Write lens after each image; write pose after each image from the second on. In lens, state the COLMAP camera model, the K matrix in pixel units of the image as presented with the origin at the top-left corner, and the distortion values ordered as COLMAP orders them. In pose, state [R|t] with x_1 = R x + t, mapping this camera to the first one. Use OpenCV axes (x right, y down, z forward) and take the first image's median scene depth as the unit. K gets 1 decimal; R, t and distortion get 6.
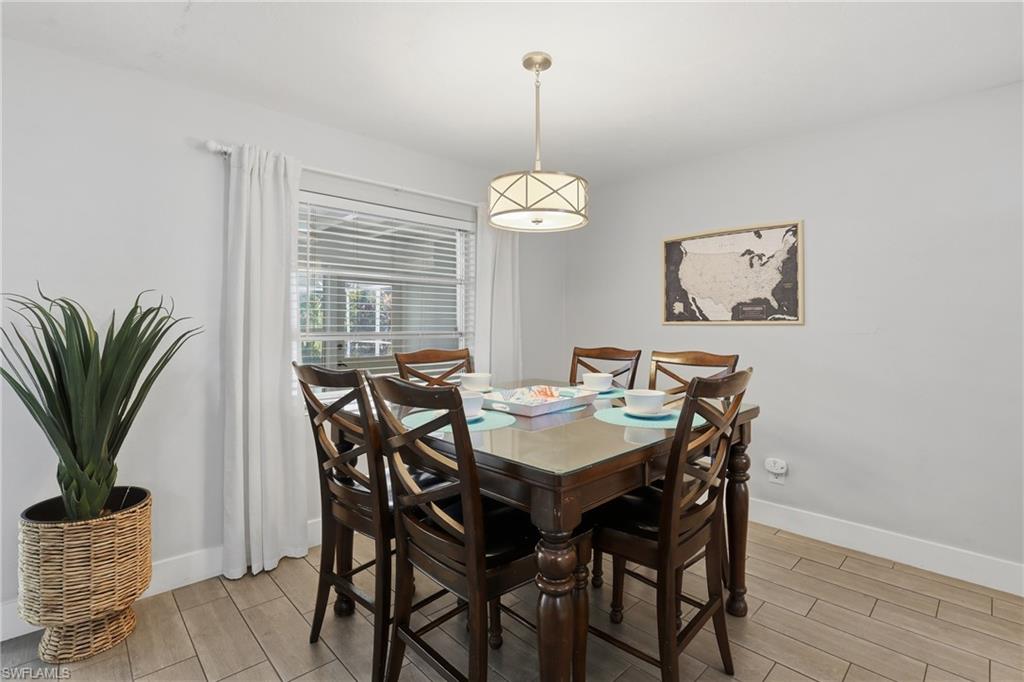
lens RADIAL K [[476.2, 0, 516.1], [0, 476.2, 329.0], [0, 0, 1]] dist [-0.030597, 0.000107]
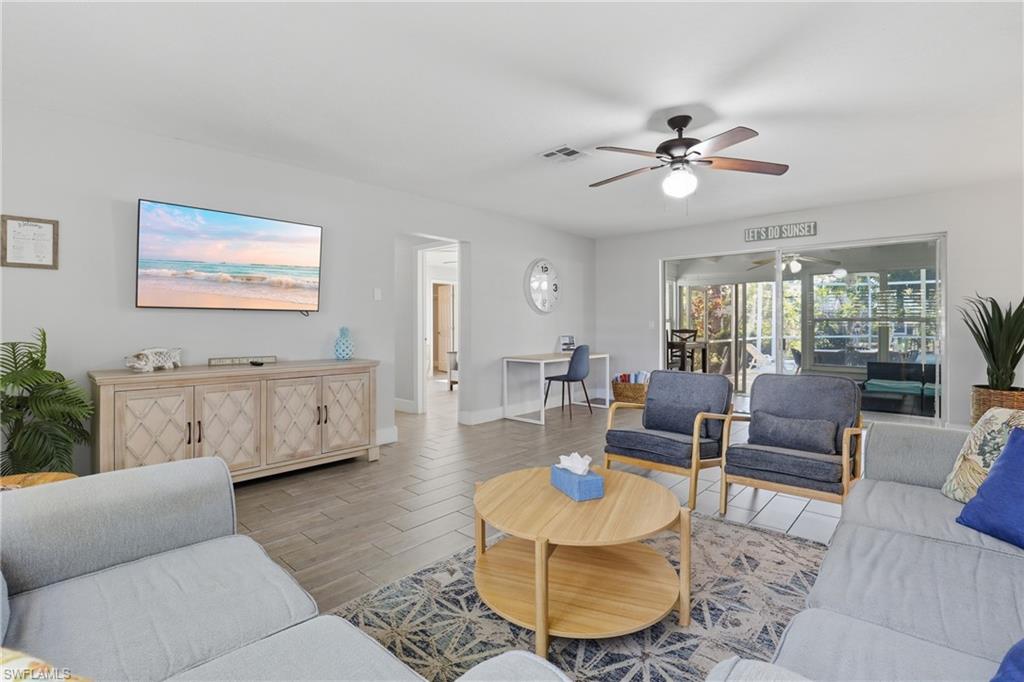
lens RADIAL K [[476.2, 0, 516.1], [0, 476.2, 329.0], [0, 0, 1]] dist [-0.030597, 0.000107]
pose [[0.073792, 0.006601, -0.997252, 0.838686], [-0.010803, 0.999925, 0.005820, 0.074620], [0.997215, 0.010344, 0.073858, -1.122821]]
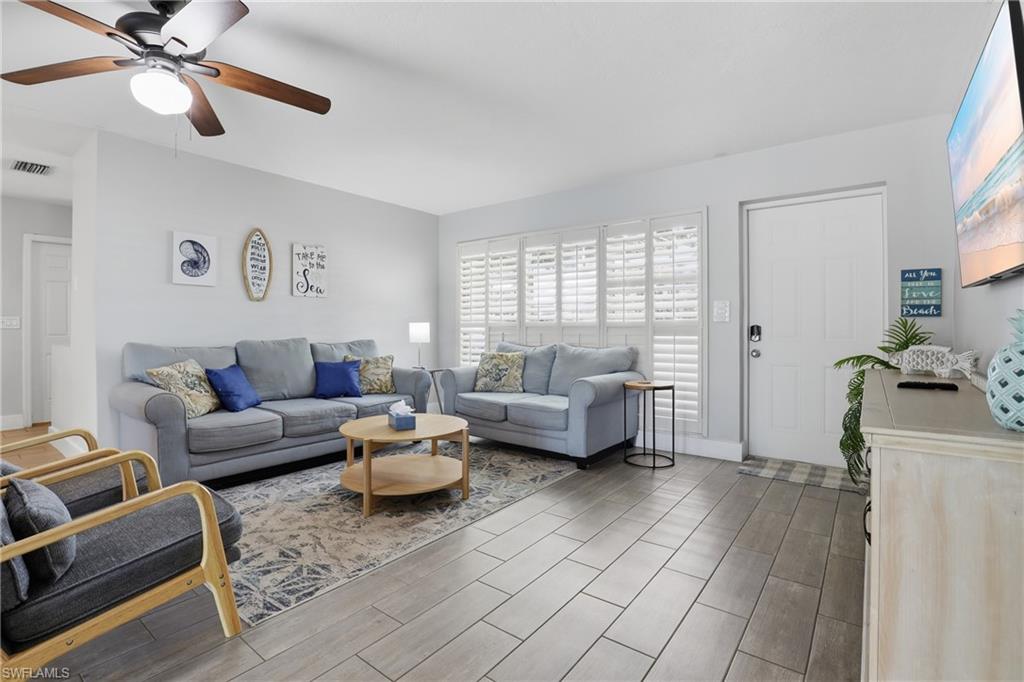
lens RADIAL K [[476.2, 0, 516.1], [0, 476.2, 329.0], [0, 0, 1]] dist [-0.030597, 0.000107]
pose [[-0.152560, -0.004305, 0.988285, -1.177178], [0.013116, 0.999894, 0.006381, 0.094744], [-0.988207, 0.013936, -0.152488, -1.069083]]
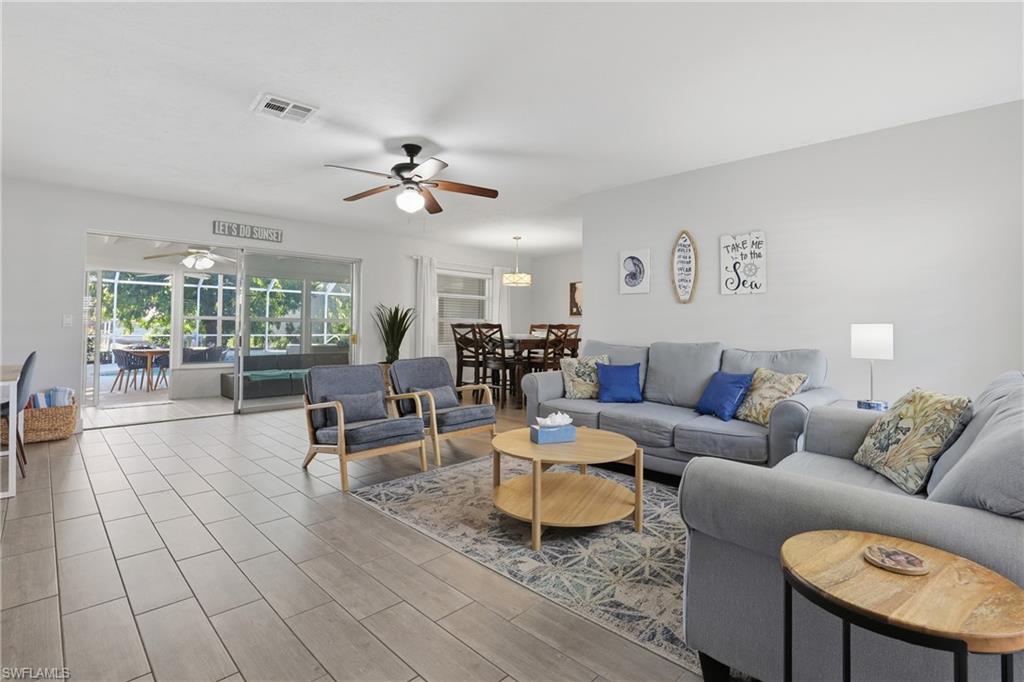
lens RADIAL K [[476.2, 0, 516.1], [0, 476.2, 329.0], [0, 0, 1]] dist [-0.030597, 0.000107]
pose [[0.999489, 0.004429, 0.031663, -0.058087], [-0.004248, 0.999974, -0.005796, 0.096745], [-0.031688, 0.005659, 0.999482, -2.048779]]
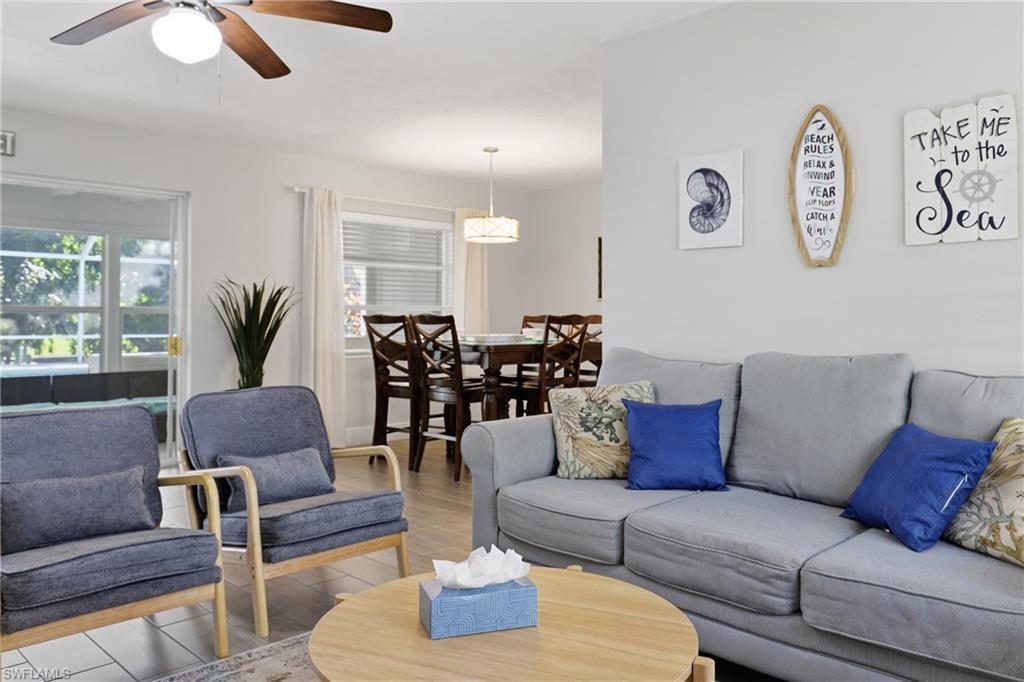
lens RADIAL K [[786.7, 0, 512.9], [0, 786.7, 322.2], [0, 0, 1]] dist [0.010396, 0.001697]
pose [[0.999966, -0.001676, 0.008106, 0.085968], [0.001727, 0.999979, -0.006259, 0.088945], [-0.008095, 0.006273, 0.999948, -1.654014]]
